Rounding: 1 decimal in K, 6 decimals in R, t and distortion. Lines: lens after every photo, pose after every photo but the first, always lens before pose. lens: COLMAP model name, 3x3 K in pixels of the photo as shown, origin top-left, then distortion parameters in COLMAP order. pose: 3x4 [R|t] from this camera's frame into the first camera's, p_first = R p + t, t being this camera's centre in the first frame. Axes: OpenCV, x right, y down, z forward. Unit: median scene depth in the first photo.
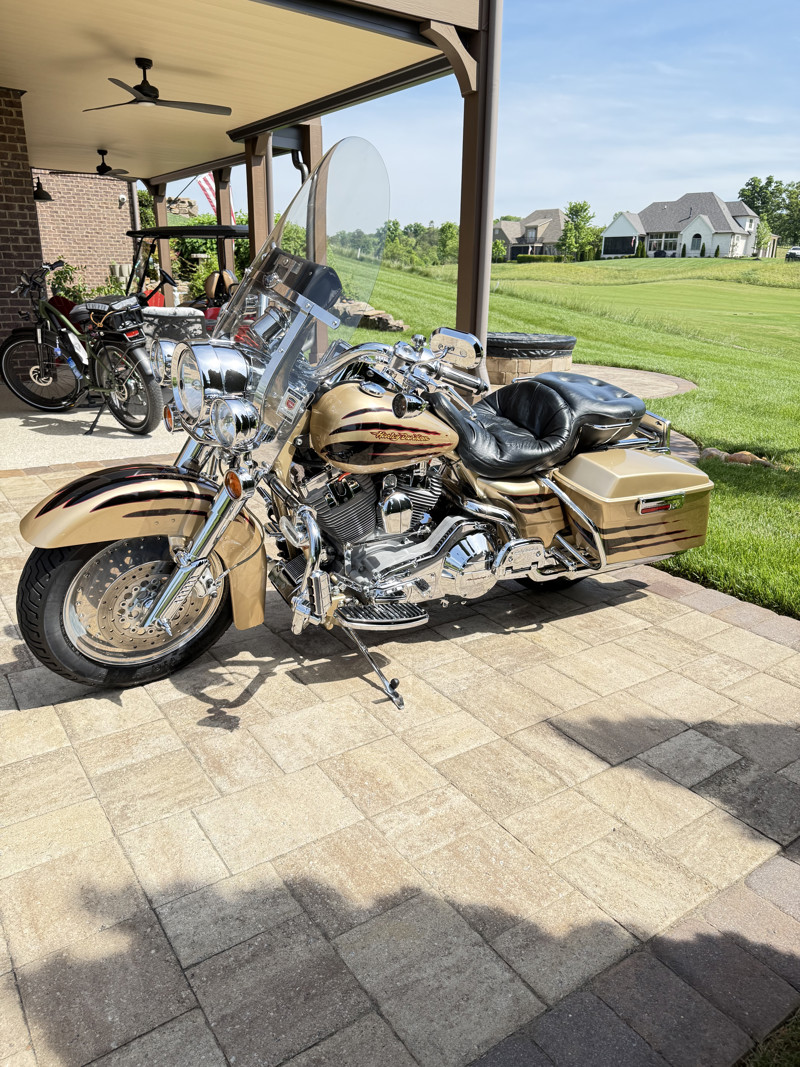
lens RADIAL K [[745.6, 0, 400.0], [0, 745.6, 533.5], [0, 0, 1]] dist [0.005506, -0.003073]
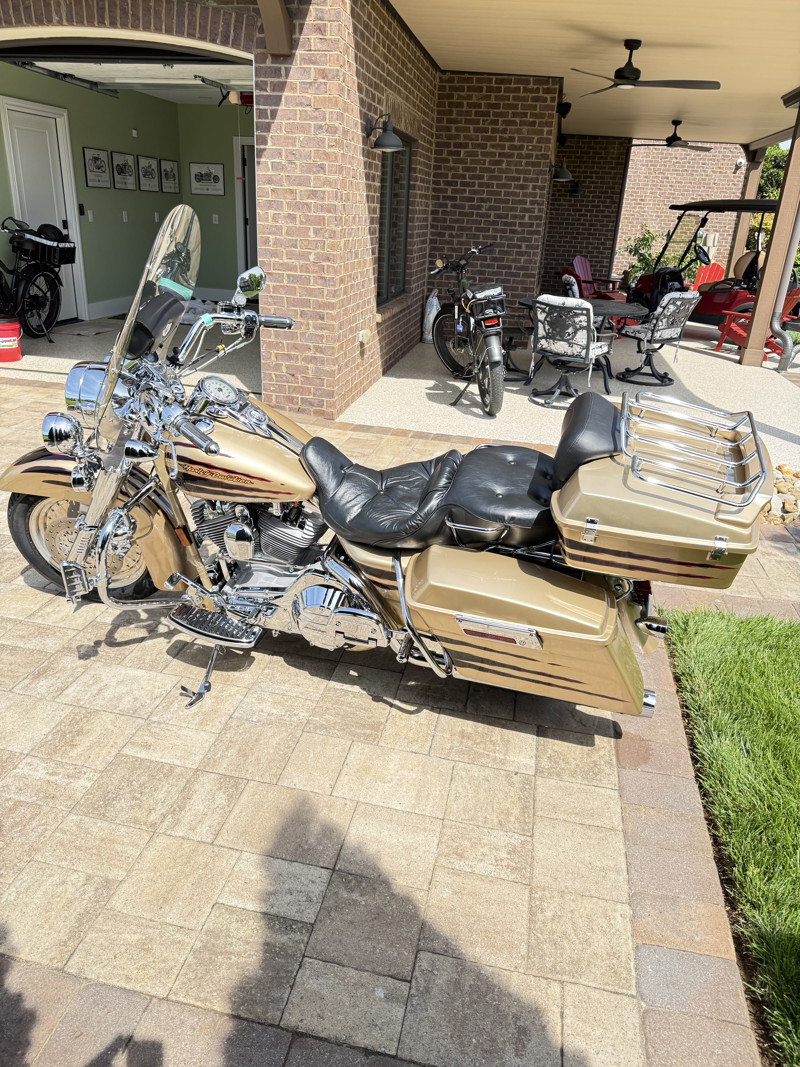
lens RADIAL K [[756.9, 0, 402.1], [0, 756.9, 530.8], [0, 0, 1]] dist [0.008560, -0.010294]
pose [[0.698846, 0.300051, -0.649295, 0.662819], [-0.272725, 0.950962, 0.145918, -0.202917], [0.661237, 0.075105, 0.746408, 0.251698]]
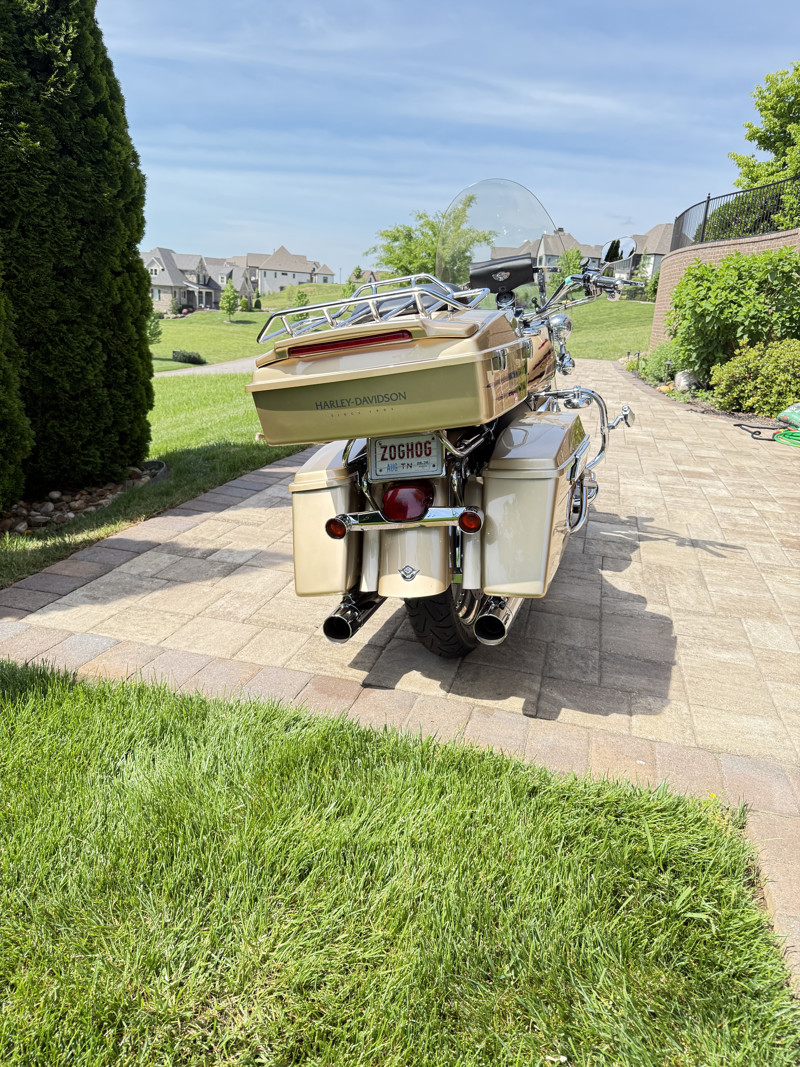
lens RADIAL K [[772.5, 0, 393.3], [0, 772.5, 504.4], [0, 0, 1]] dist [0.042052, -0.011492]
pose [[-0.758054, 0.097593, -0.644849, 0.789870], [-0.287083, 0.837868, 0.464285, -0.421454], [0.585609, 0.537078, -0.607132, 1.435586]]
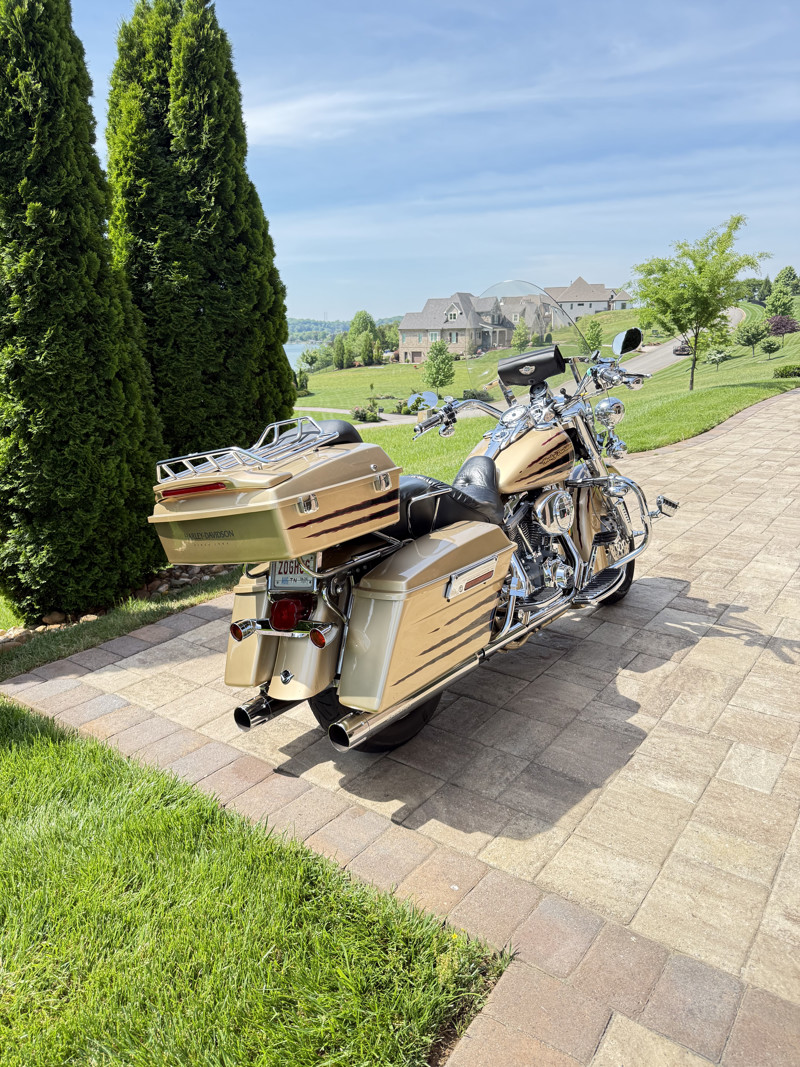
lens RADIAL K [[753.0, 0, 396.7], [0, 753.0, 519.7], [0, 0, 1]] dist [0.132672, -0.198088]
pose [[-0.945100, 0.073418, -0.318426, 0.470029], [-0.112221, 0.842254, 0.527271, -0.605540], [0.306907, 0.534058, -0.787775, 1.610986]]
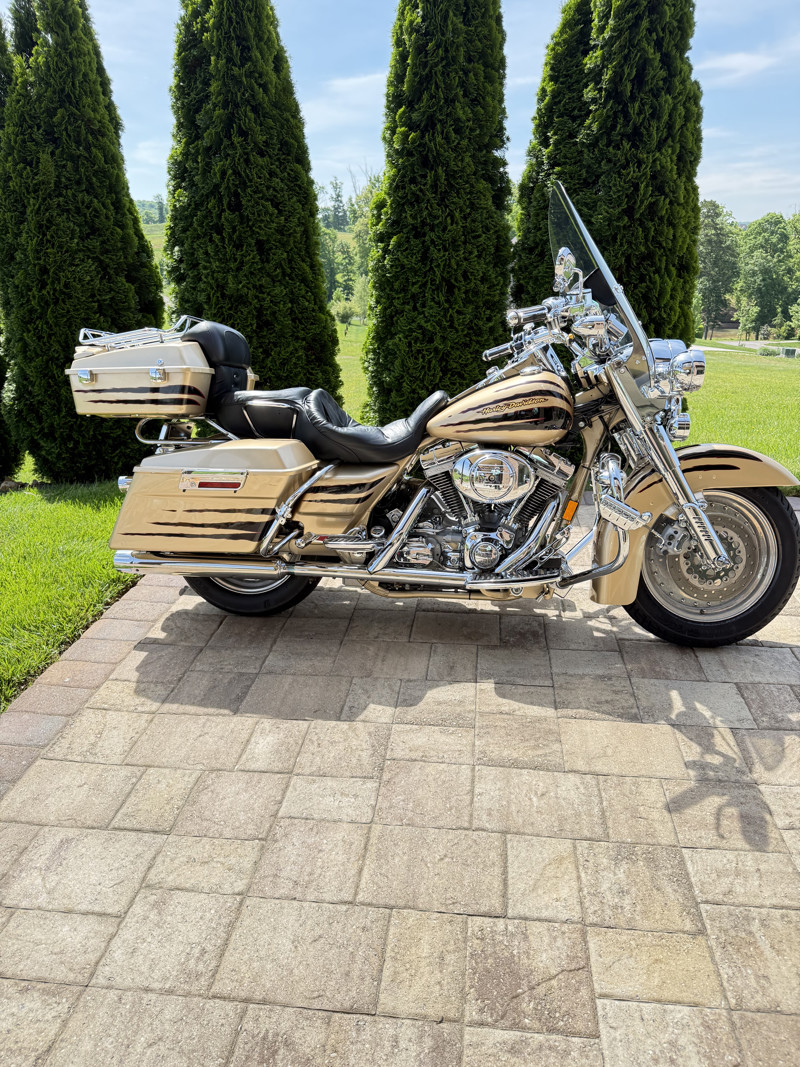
lens RADIAL K [[756.9, 0, 402.1], [0, 756.9, 530.8], [0, 0, 1]] dist [0.008560, -0.010294]
pose [[-0.749681, -0.253876, 0.611167, -0.539348], [0.211127, 0.783492, 0.584436, -0.562835], [-0.627219, 0.567174, -0.533770, 1.407254]]
